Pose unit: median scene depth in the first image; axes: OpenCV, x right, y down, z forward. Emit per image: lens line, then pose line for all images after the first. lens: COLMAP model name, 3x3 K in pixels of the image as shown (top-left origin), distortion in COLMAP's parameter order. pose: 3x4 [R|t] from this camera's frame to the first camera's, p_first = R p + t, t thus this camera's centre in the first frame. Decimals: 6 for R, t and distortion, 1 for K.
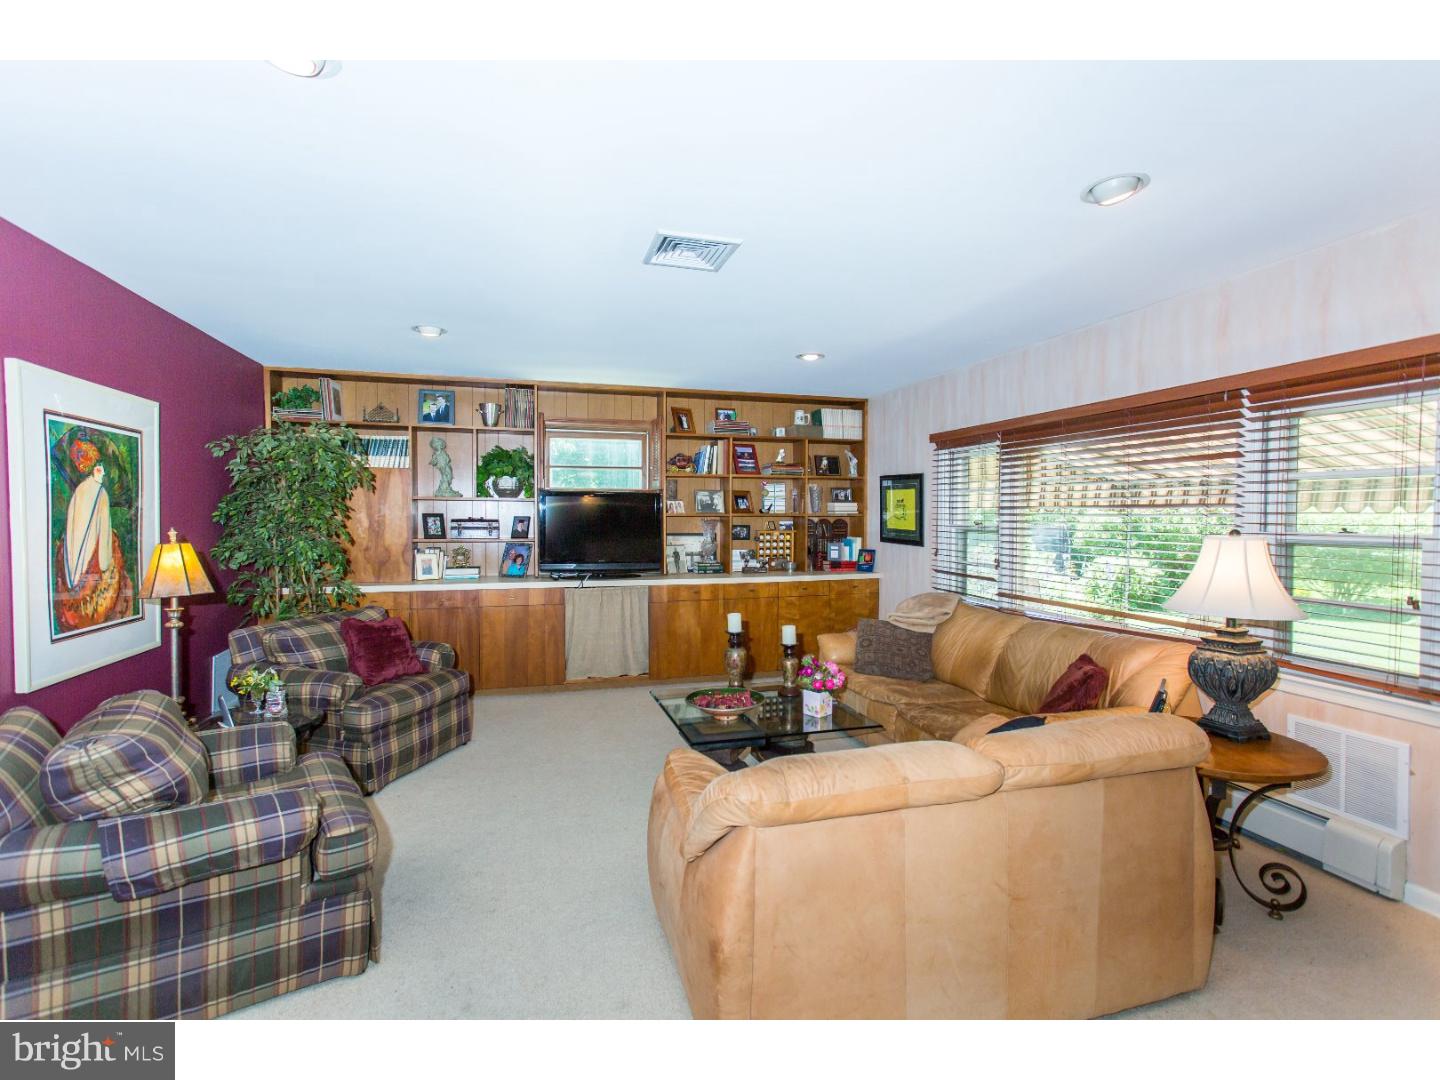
lens RADIAL K [[678.1, 0, 715.5], [0, 678.1, 538.7], [0, 0, 1]] dist [0.003222, 0.002576]
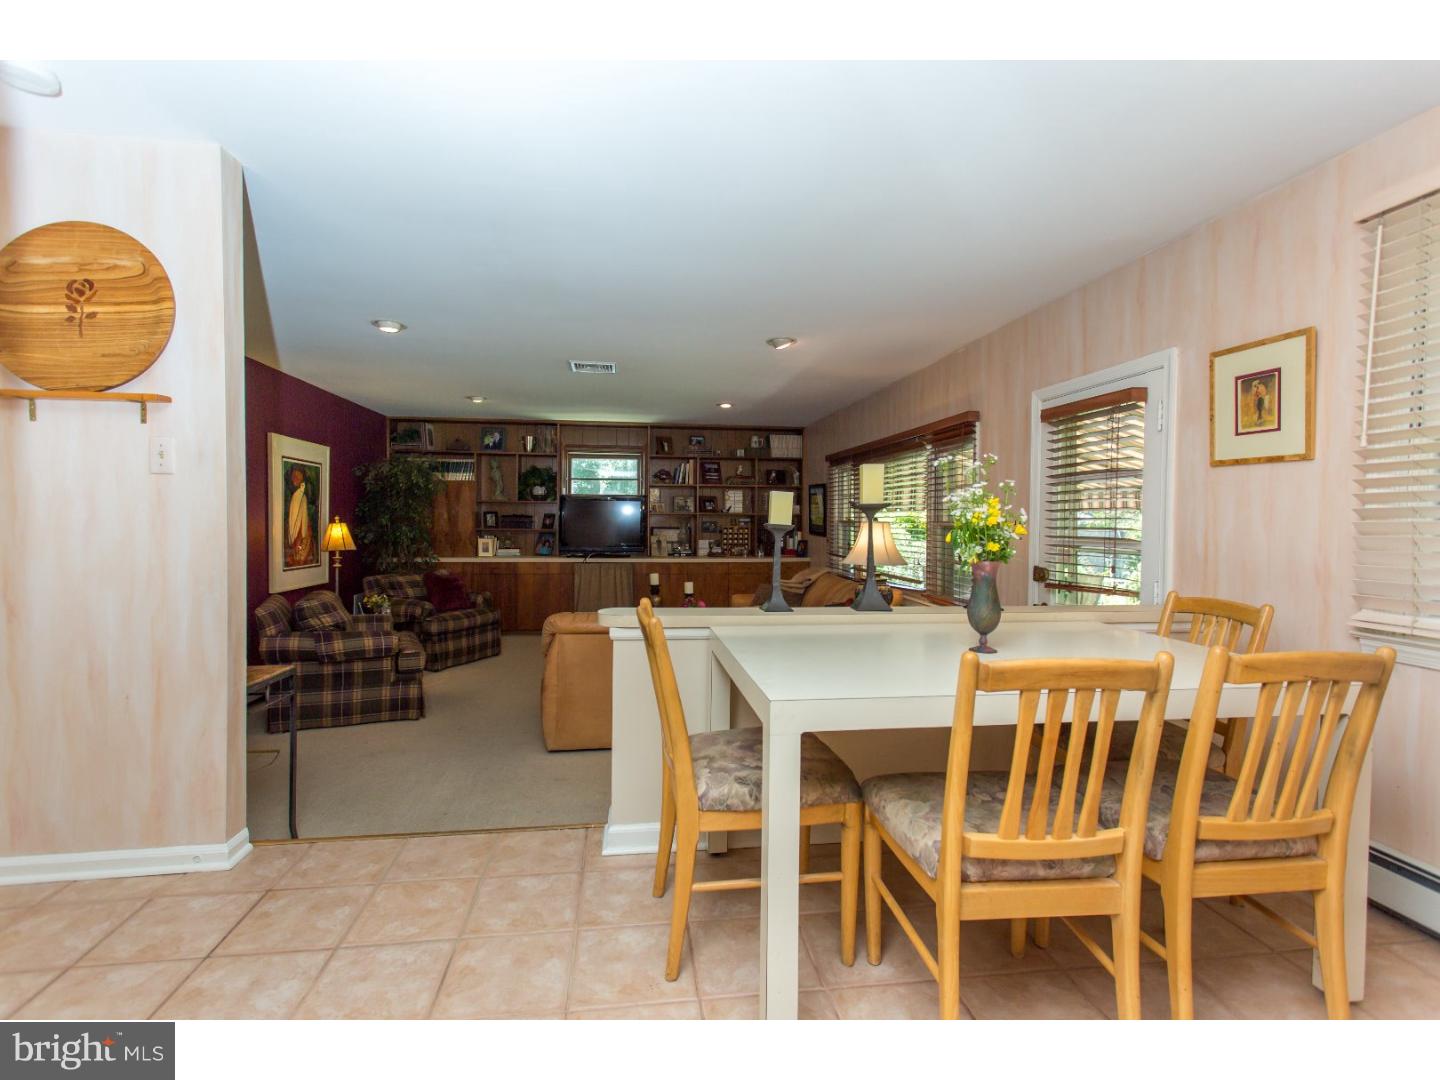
lens RADIAL K [[678.1, 0, 715.5], [0, 678.1, 538.7], [0, 0, 1]] dist [0.003222, 0.002576]
pose [[0.989589, 0.010142, -0.143562, 0.282703], [-0.011278, 0.999911, -0.007097, 0.027391], [0.143477, 0.008642, 0.989616, -0.392749]]
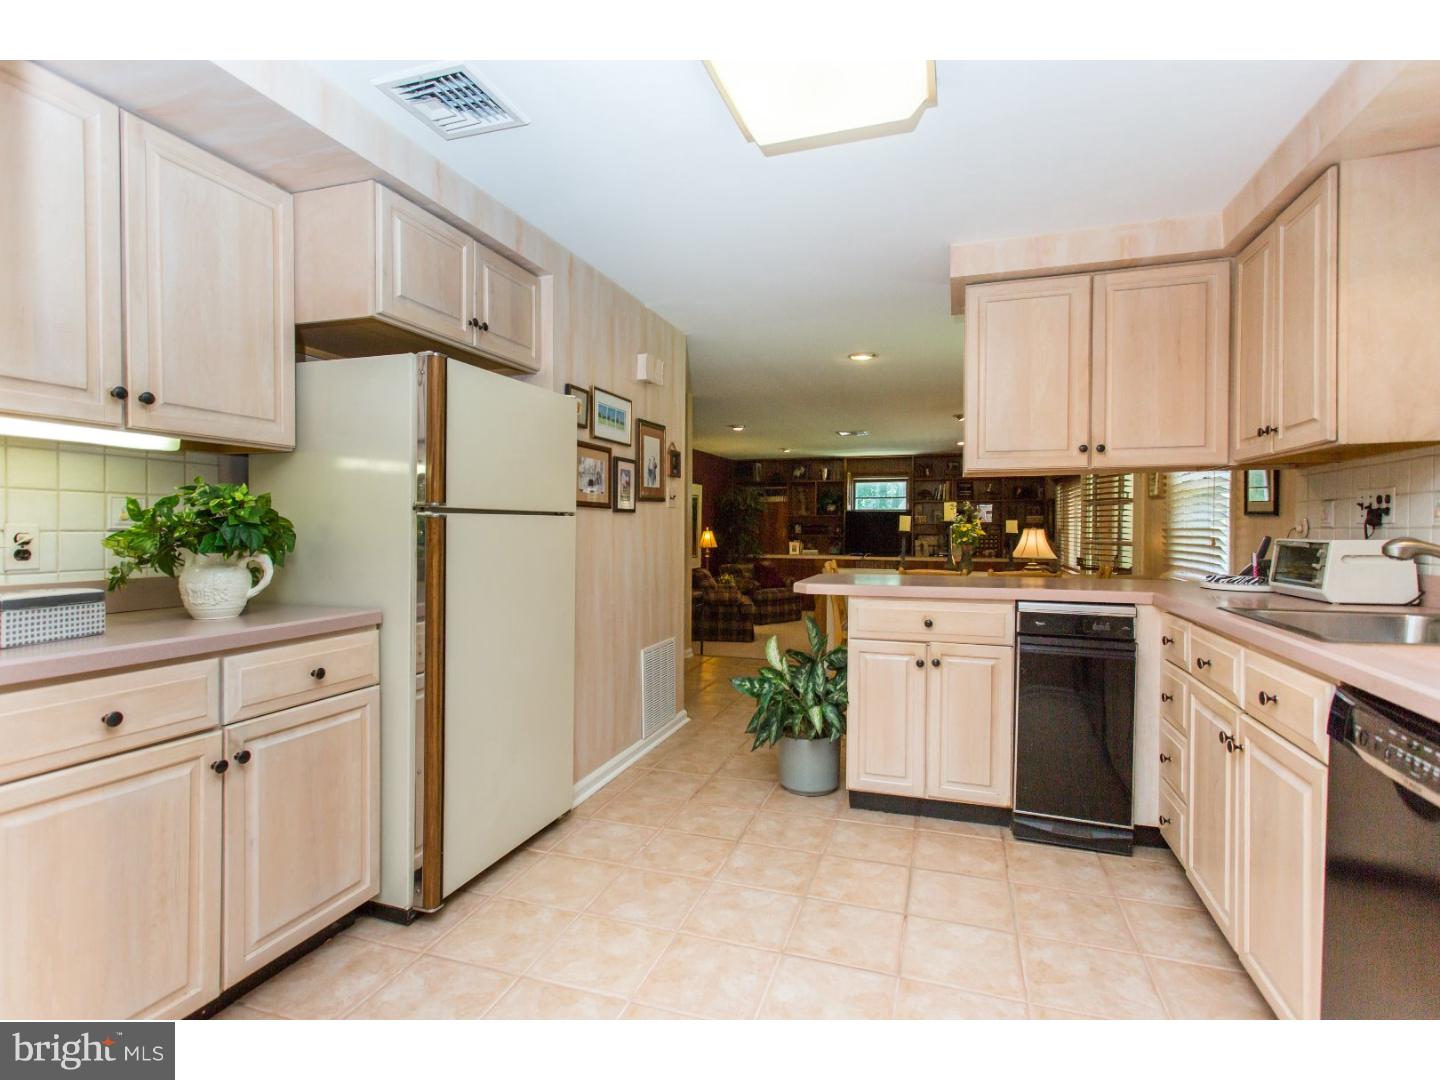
lens RADIAL K [[708.9, 0, 713.7], [0, 708.9, 538.6], [0, 0, 1]] dist [0.004471, 0.002333]
pose [[0.821158, 0.009649, -0.570619, 0.620017], [-0.020455, 0.999712, -0.012531, 0.044091], [0.570334, 0.021962, 0.821119, -0.943527]]
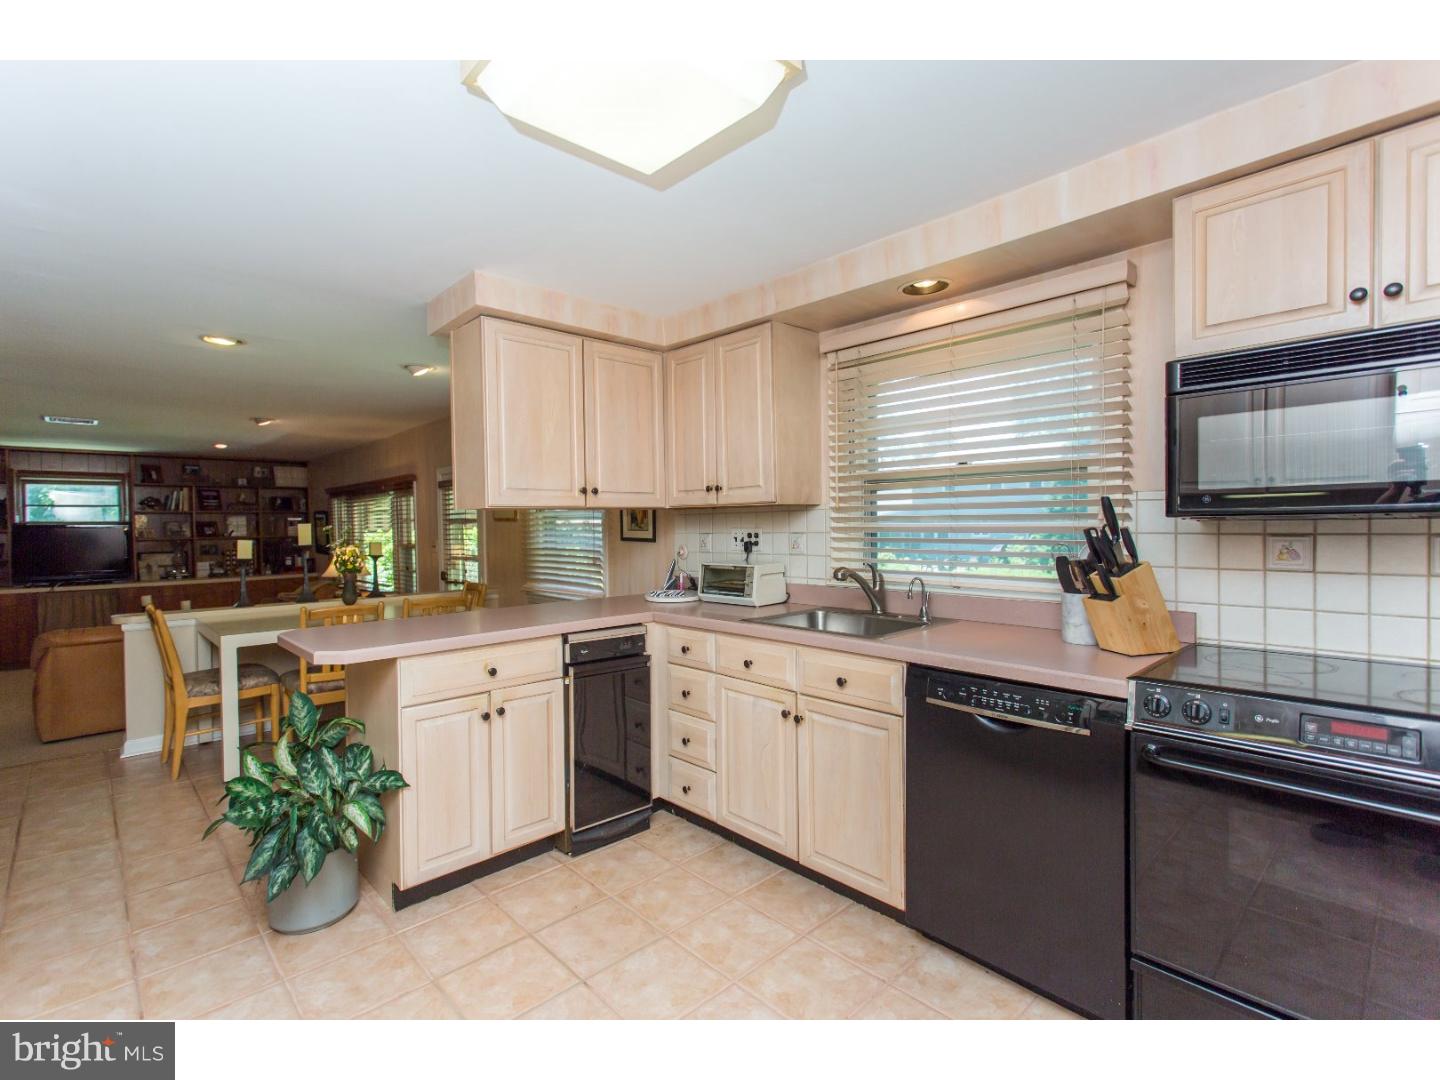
lens RADIAL K [[678.1, 0, 715.5], [0, 678.1, 538.7], [0, 0, 1]] dist [0.003222, 0.002576]
pose [[0.889384, -0.023205, 0.456572, 0.390031], [0.030747, 0.999486, -0.009096, 0.015354], [-0.456126, 0.022129, 0.889640, -0.915206]]
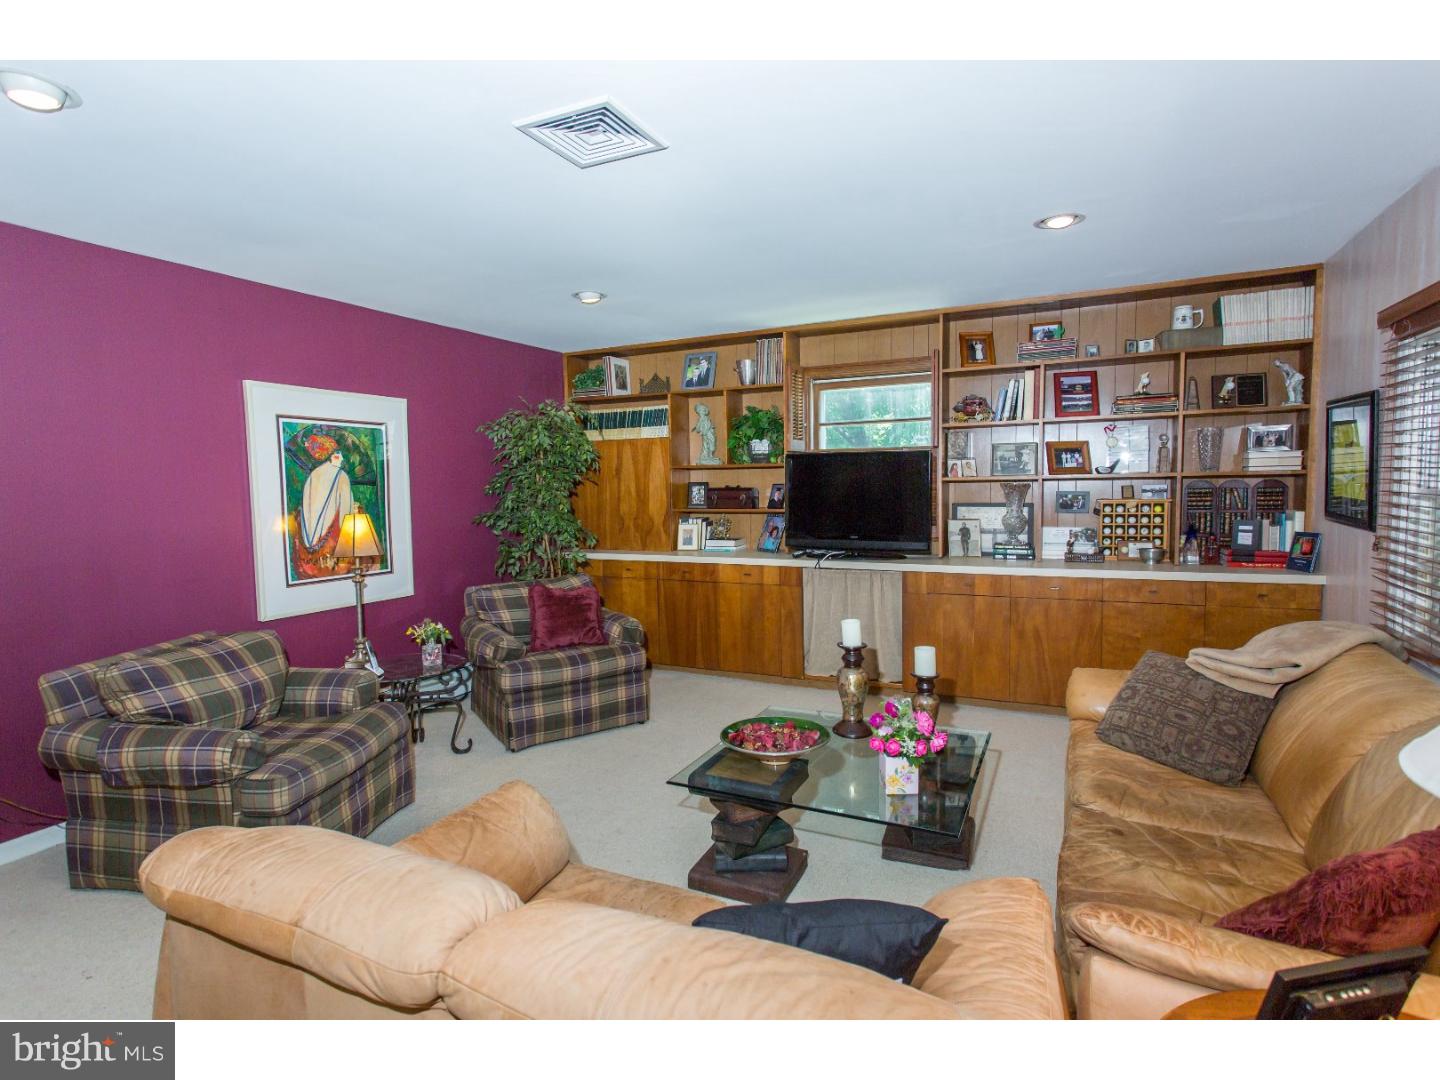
lens RADIAL K [[736.9, 0, 715.2], [0, 736.9, 537.5], [0, 0, 1]] dist [-0.001342, 0.011162]
pose [[0.741522, 0.035608, -0.669982, 0.312900], [-0.003563, 0.998786, 0.049140, -0.010093], [0.670919, -0.034051, 0.740749, 0.236125]]
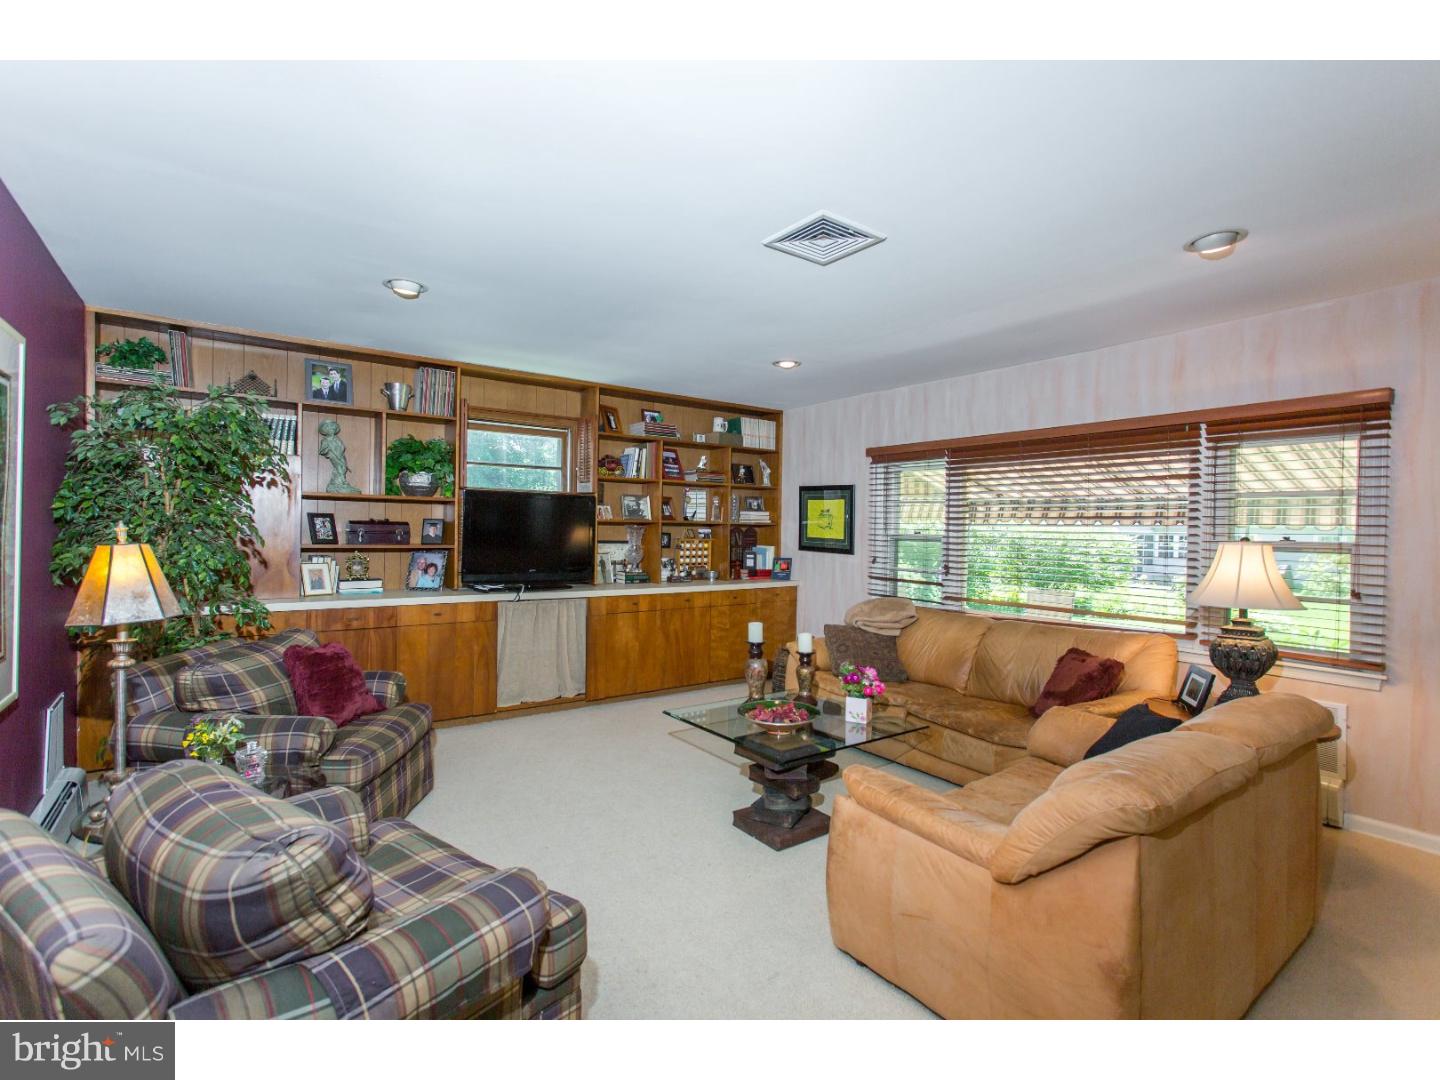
lens RADIAL K [[678.1, 0, 715.5], [0, 678.1, 538.7], [0, 0, 1]] dist [0.003222, 0.002576]
pose [[0.942202, 0.008621, 0.334936, -0.247097], [-0.002841, 0.999839, -0.017745, 0.006341], [-0.335035, 0.015768, 0.942074, 0.082007]]
